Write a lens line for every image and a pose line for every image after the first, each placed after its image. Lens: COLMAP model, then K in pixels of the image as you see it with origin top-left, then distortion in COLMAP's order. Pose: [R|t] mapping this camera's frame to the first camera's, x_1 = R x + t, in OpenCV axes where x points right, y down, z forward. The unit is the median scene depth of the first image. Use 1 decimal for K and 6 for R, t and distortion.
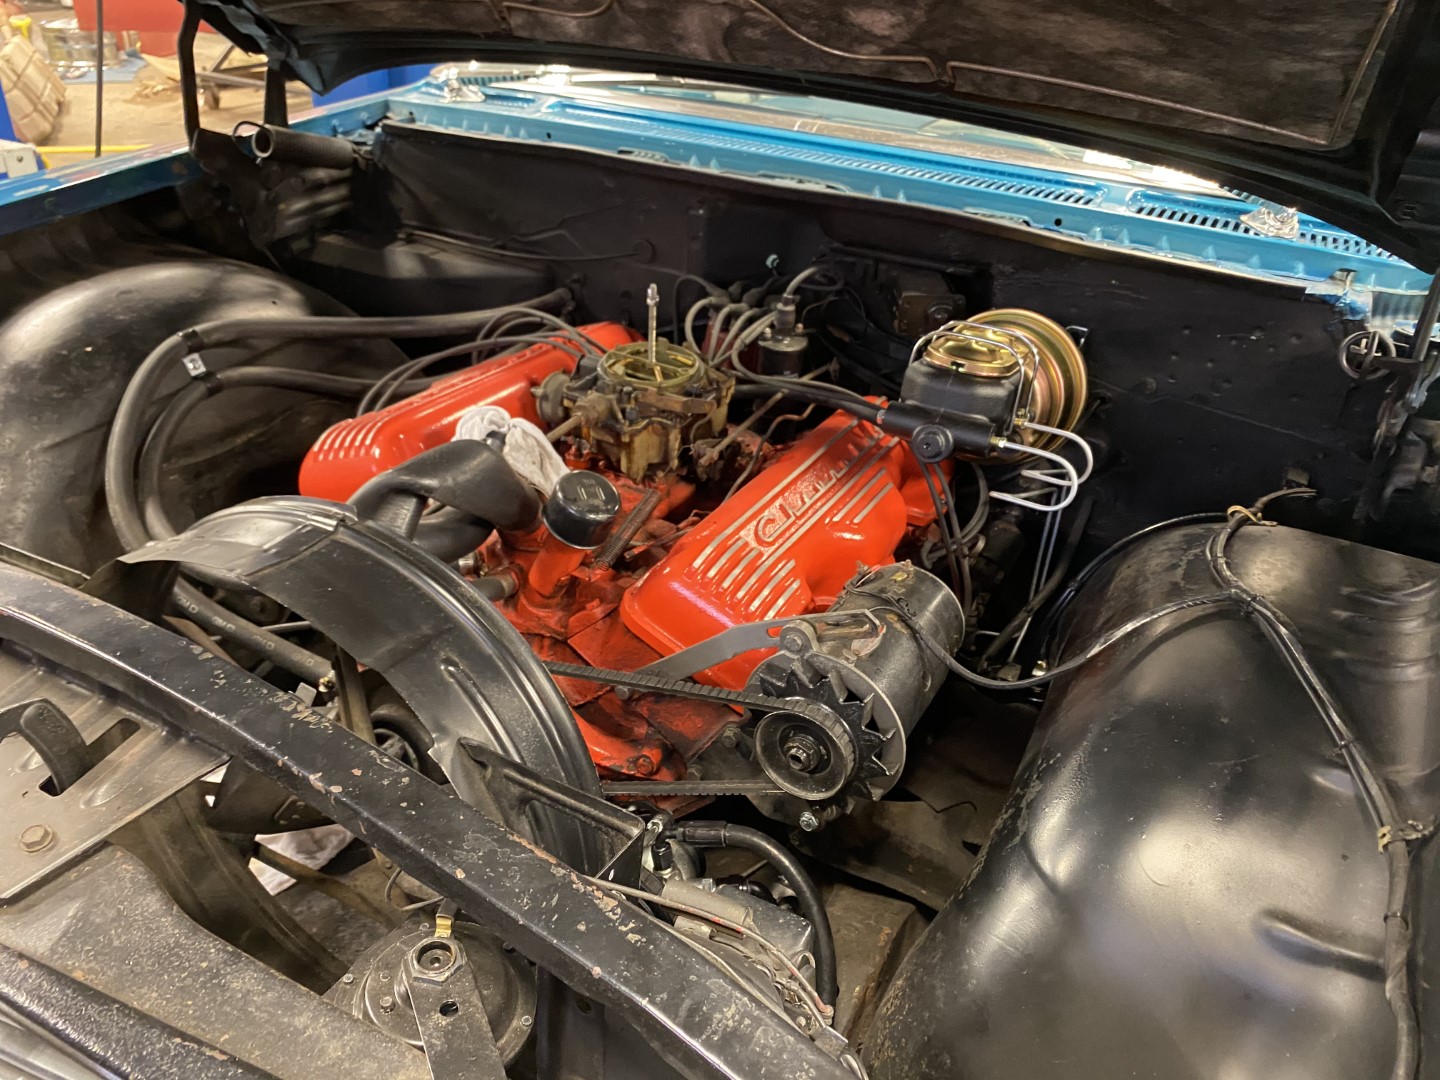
lens RADIAL K [[1104.1, 0, 720.0], [0, 1104.1, 540.0], [0, 0, 1]] dist [0.005267, -0.004356]
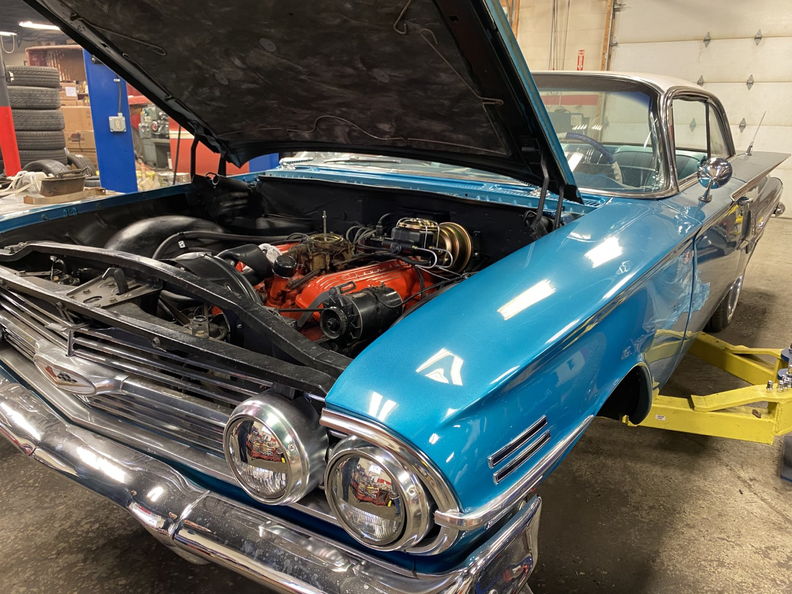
lens RADIAL K [[598.2, 0, 404.4], [0, 598.2, 306.7], [0, 0, 1]] dist [0.067362, -0.103207]
pose [[0.991313, 0.013171, -0.130861, 0.331887], [-0.042380, 0.973892, -0.223021, 0.338762], [0.124508, 0.226629, 0.965990, -0.454993]]
